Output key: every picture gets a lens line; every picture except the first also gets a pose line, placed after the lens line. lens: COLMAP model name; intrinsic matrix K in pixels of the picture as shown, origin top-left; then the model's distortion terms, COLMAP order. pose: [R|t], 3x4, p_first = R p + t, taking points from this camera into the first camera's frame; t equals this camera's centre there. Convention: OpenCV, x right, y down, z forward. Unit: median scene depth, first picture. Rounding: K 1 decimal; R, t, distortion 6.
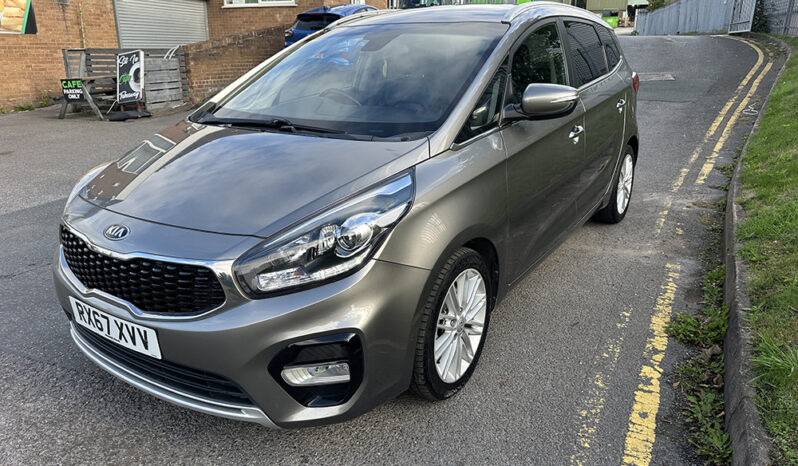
lens RADIAL K [[557.7, 0, 380.8], [0, 557.7, 234.2], [0, 0, 1]] dist [0.004516, -0.003350]
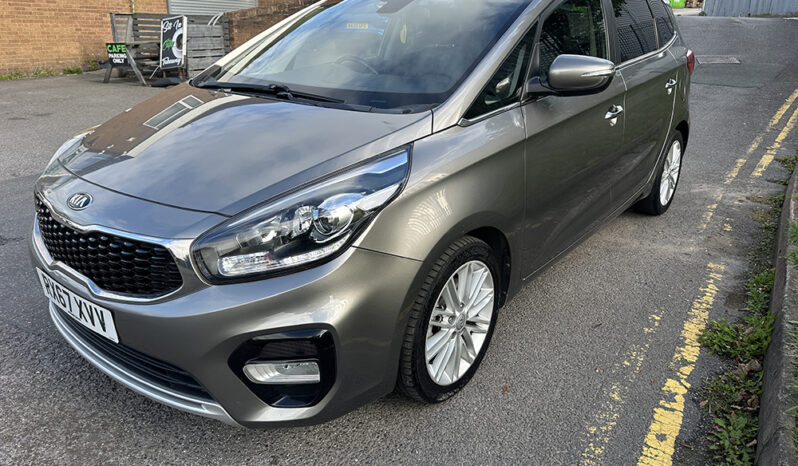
lens RADIAL K [[548.6, 0, 399.0], [0, 548.6, 233.0], [0, 0, 1]] dist [-0.000367, -0.000425]
pose [[0.996806, 0.051057, -0.061412, 0.086531], [-0.048516, 0.997932, 0.042174, -0.012541], [0.063438, -0.039060, 0.997221, 0.112756]]
